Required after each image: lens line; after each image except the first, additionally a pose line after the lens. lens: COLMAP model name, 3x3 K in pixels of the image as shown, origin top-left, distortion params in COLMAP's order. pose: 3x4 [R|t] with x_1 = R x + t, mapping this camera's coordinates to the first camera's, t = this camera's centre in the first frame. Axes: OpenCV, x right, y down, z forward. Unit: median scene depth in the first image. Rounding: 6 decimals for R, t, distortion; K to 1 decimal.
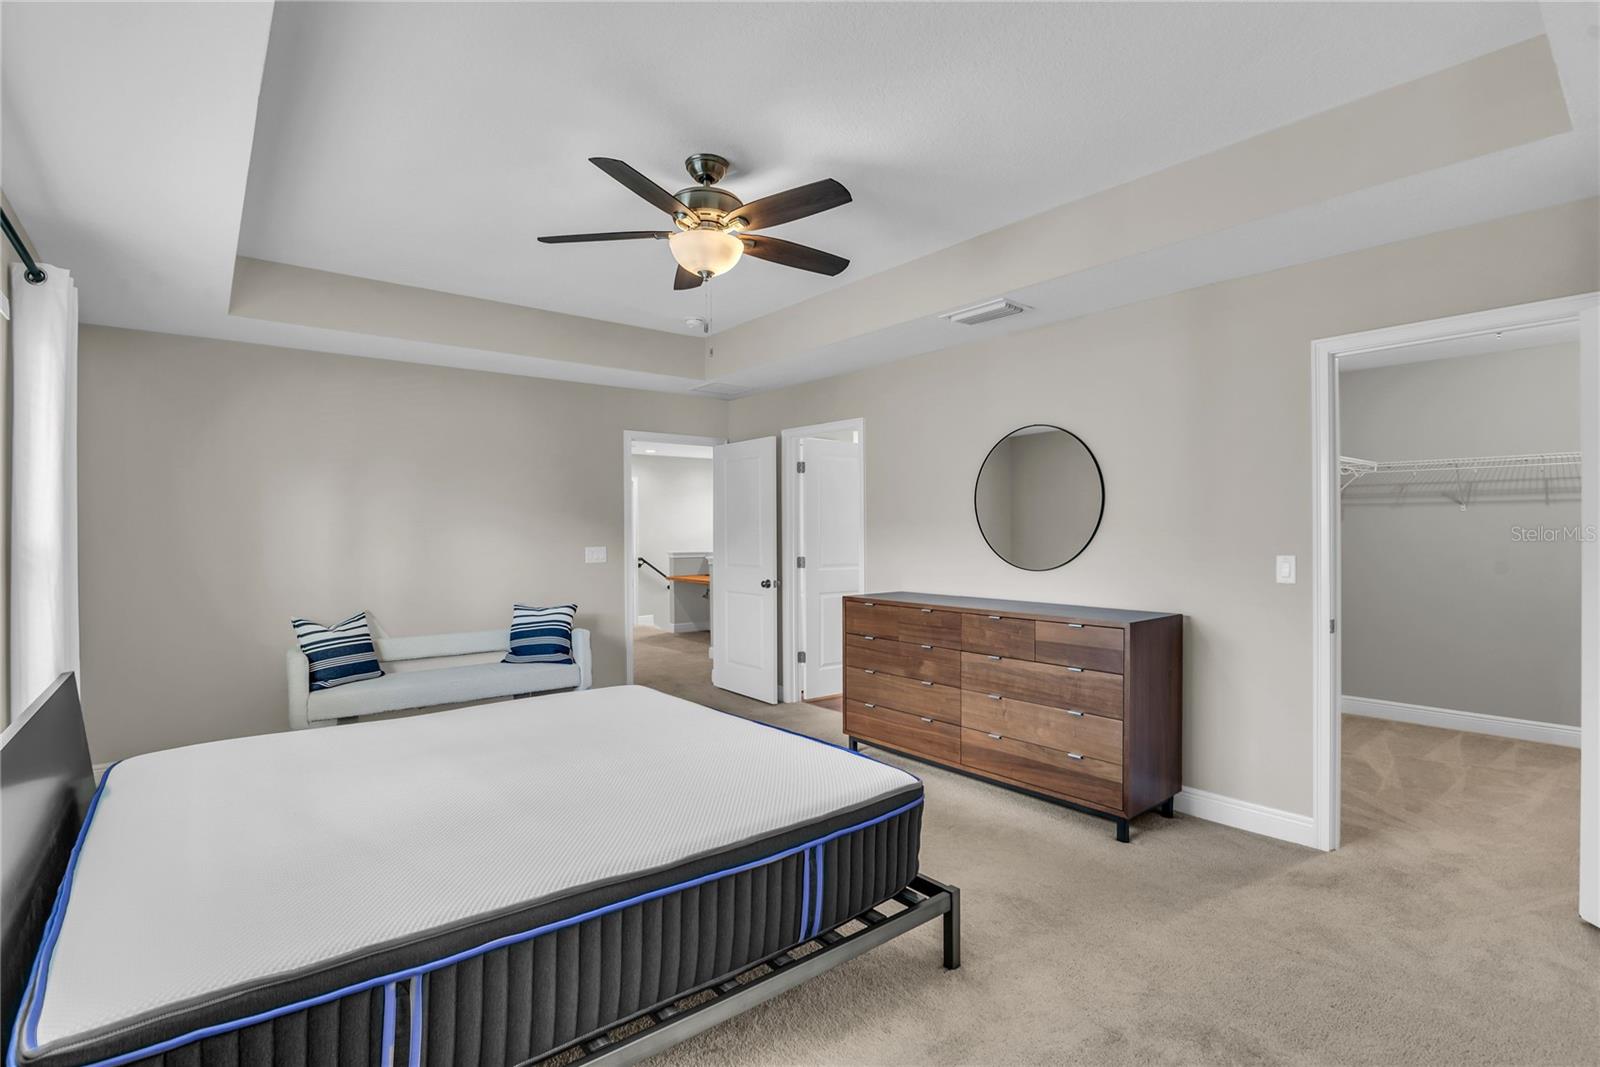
lens RADIAL K [[793.1, 0, 800.0], [0, 793.1, 533.5], [0, 0, 1]] dist [0.019608, 0.000021]
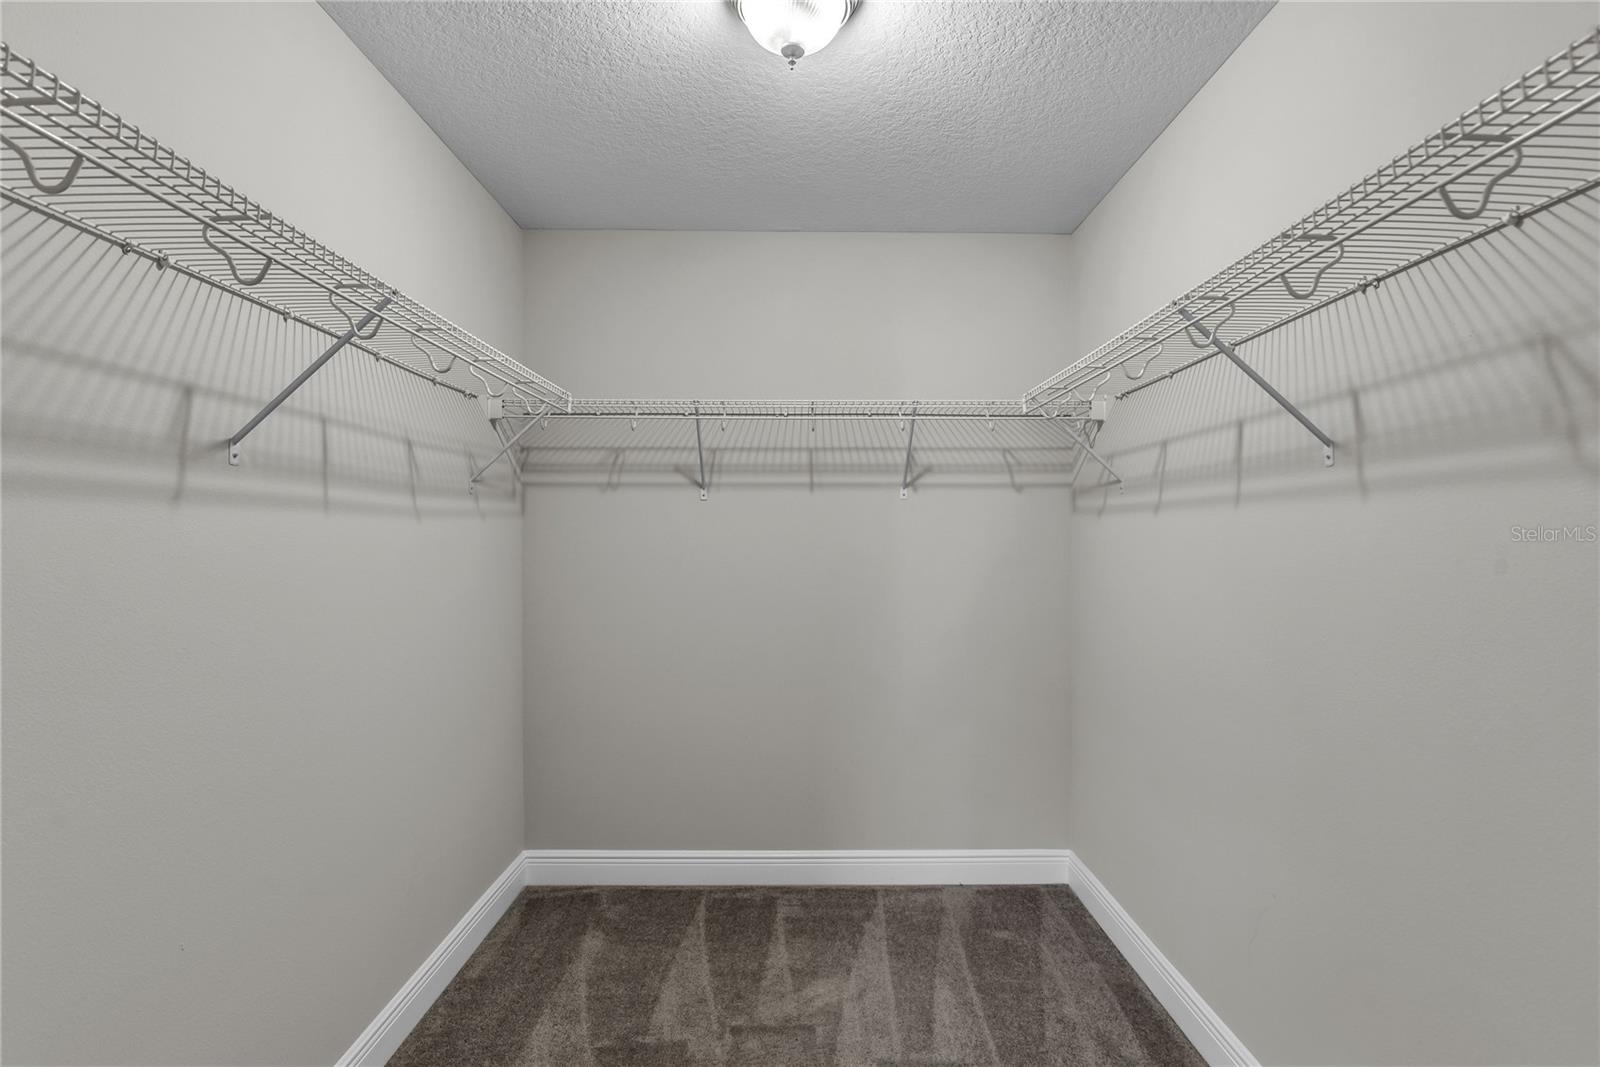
lens RADIAL K [[793.1, 0, 800.0], [0, 793.1, 533.5], [0, 0, 1]] dist [0.019608, 0.000021]
pose [[0.602357, -0.018981, 0.798001, 0.388536], [0.000658, 0.999729, 0.023282, -0.015737], [-0.798227, -0.013499, 0.602206, 0.567664]]
